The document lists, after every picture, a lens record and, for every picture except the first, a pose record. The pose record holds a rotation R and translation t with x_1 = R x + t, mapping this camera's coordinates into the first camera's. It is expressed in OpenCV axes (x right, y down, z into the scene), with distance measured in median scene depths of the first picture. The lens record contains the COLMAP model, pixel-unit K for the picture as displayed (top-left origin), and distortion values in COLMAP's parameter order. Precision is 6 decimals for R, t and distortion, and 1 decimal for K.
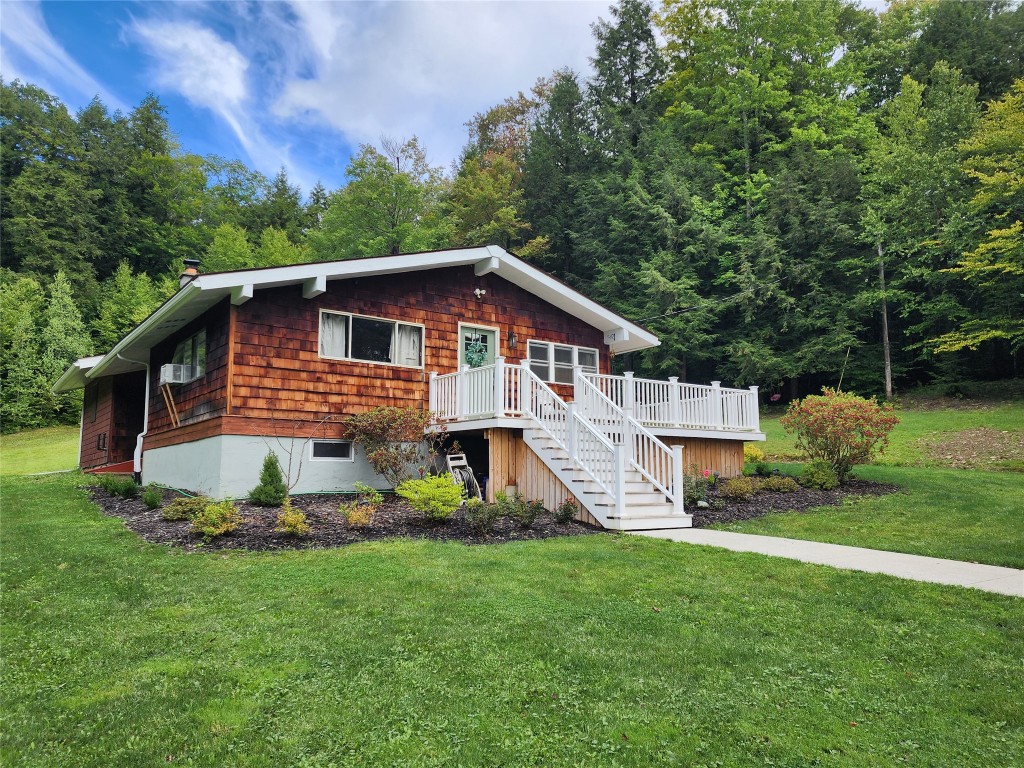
lens RADIAL K [[728.3, 0, 512.0], [0, 728.3, 384.0], [0, 0, 1]] dist [0.103524, -0.091408]
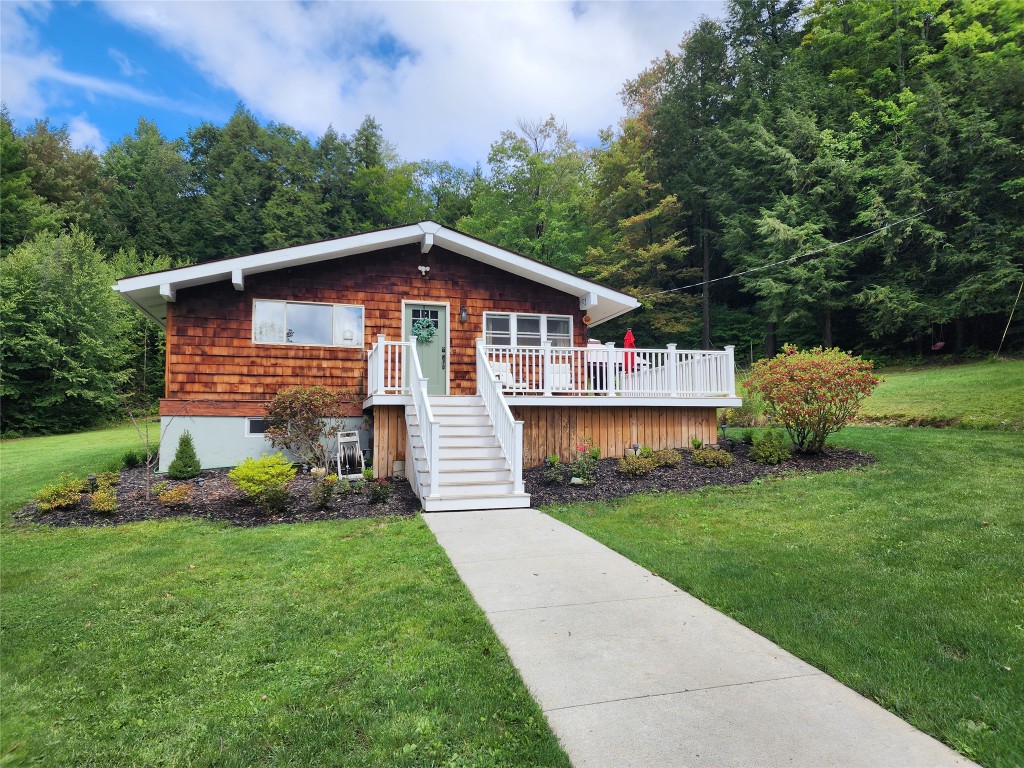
lens RADIAL K [[663.8, 0, 512.0], [0, 663.8, 384.0], [0, 0, 1]] dist [0.084321, -0.063536]
pose [[0.941631, -0.030544, -0.335258, 0.170414], [0.049838, 0.997550, 0.049096, -0.002105], [0.332937, -0.062939, 0.940846, 0.067058]]
